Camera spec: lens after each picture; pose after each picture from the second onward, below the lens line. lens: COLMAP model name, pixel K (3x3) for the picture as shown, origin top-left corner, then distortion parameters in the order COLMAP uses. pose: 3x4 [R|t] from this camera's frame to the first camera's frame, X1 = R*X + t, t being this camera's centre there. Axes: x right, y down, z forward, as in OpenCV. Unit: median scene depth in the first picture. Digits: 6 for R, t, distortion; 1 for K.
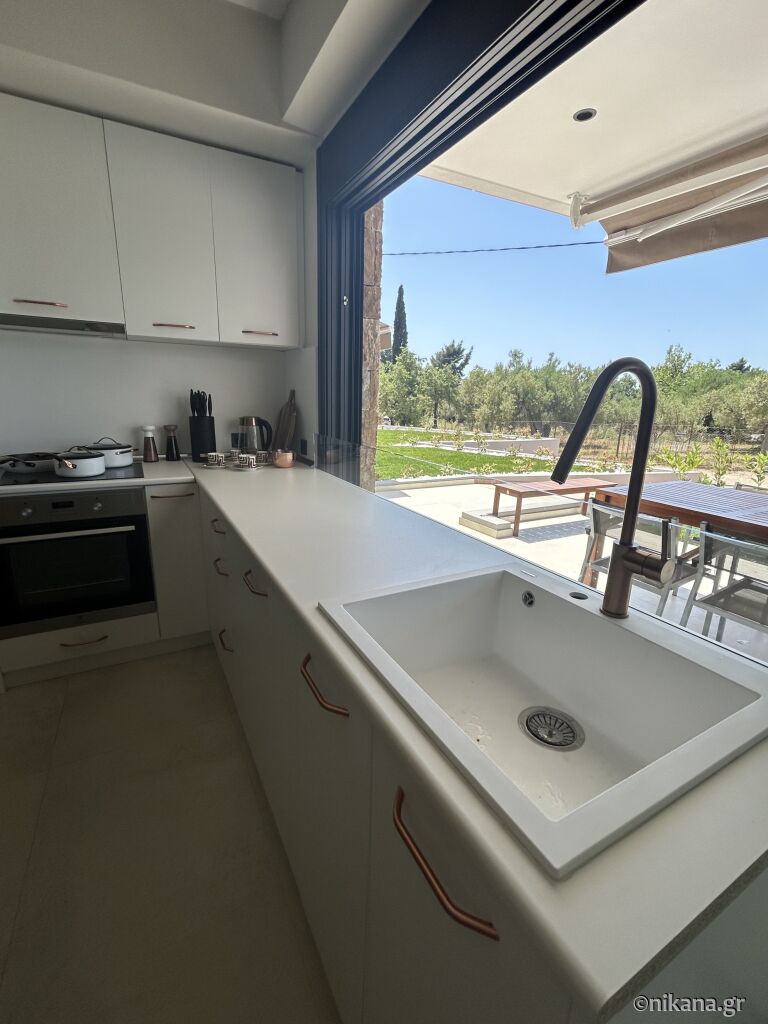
lens RADIAL K [[452.8, 0, 386.7], [0, 452.8, 507.7], [0, 0, 1]] dist [-0.008843, 0.003233]
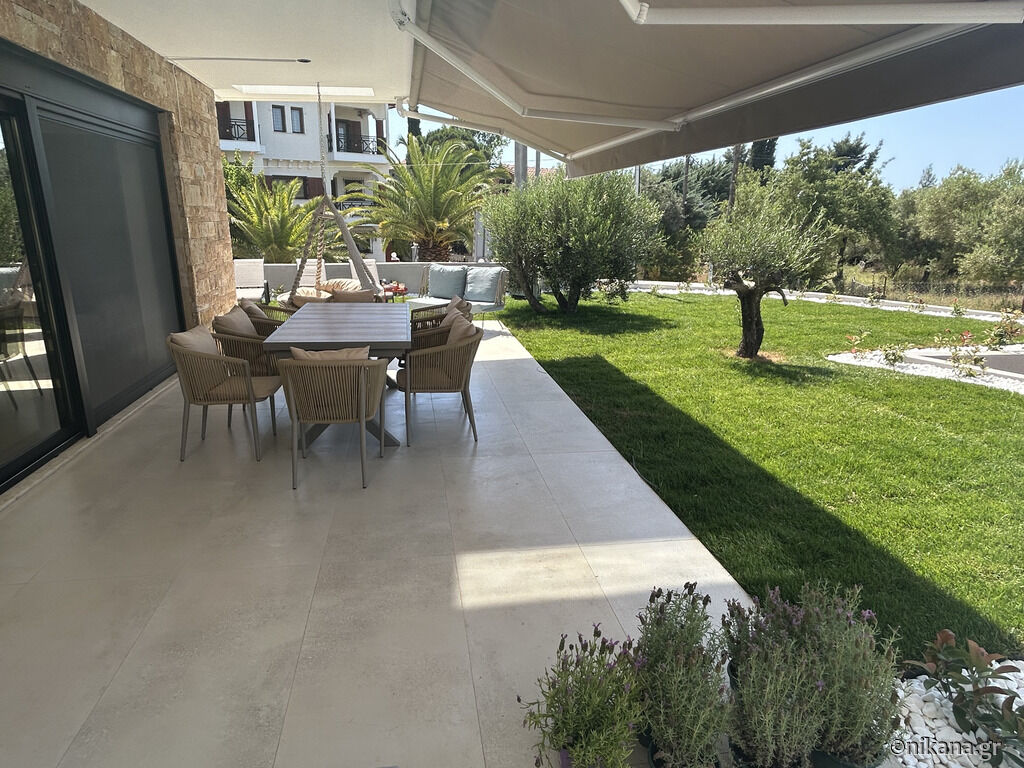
lens RADIAL K [[607.8, 0, 503.1], [0, 607.8, 384.8], [0, 0, 1]] dist [0.001201, -0.007902]
pose [[0.941704, 0.075262, -0.327916, -0.011705], [-0.068725, 0.997138, 0.031496, -0.015609], [0.329348, -0.007124, 0.944182, 0.052867]]
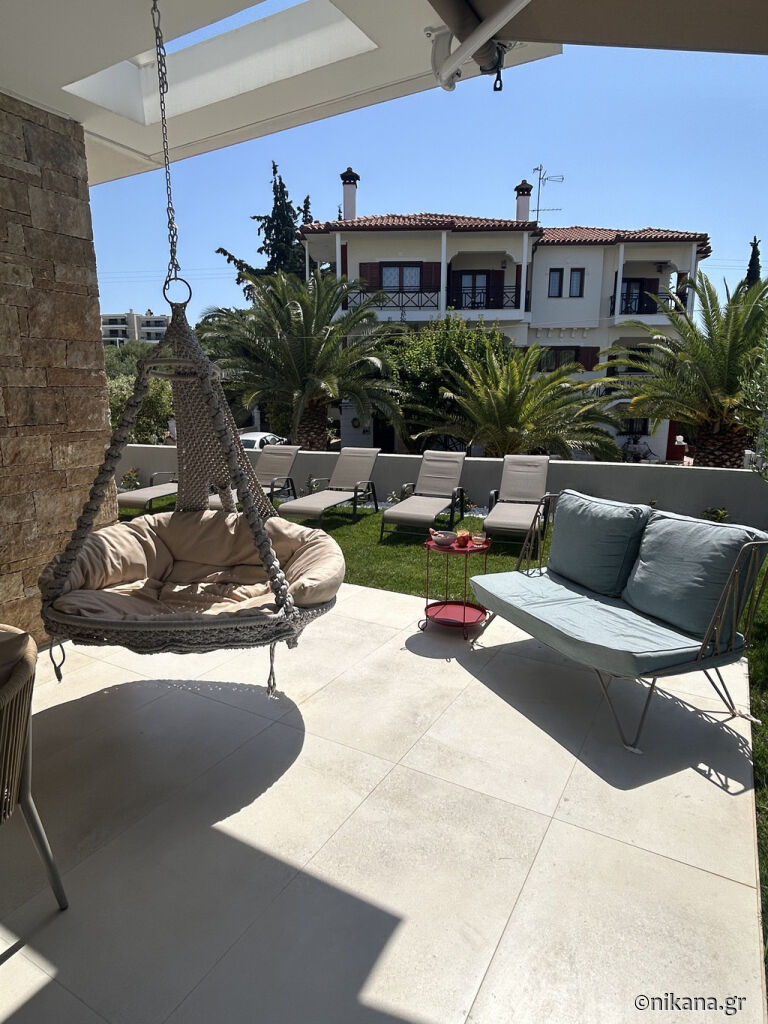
lens RADIAL K [[607.8, 0, 380.4], [0, 607.8, 510.2], [0, 0, 1]] dist [0.001201, -0.007902]
pose [[0.527684, 0.140102, -0.837807, -0.027469], [-0.194213, 0.980078, 0.041571, -0.028012], [0.826941, 0.140777, 0.544381, 0.105262]]
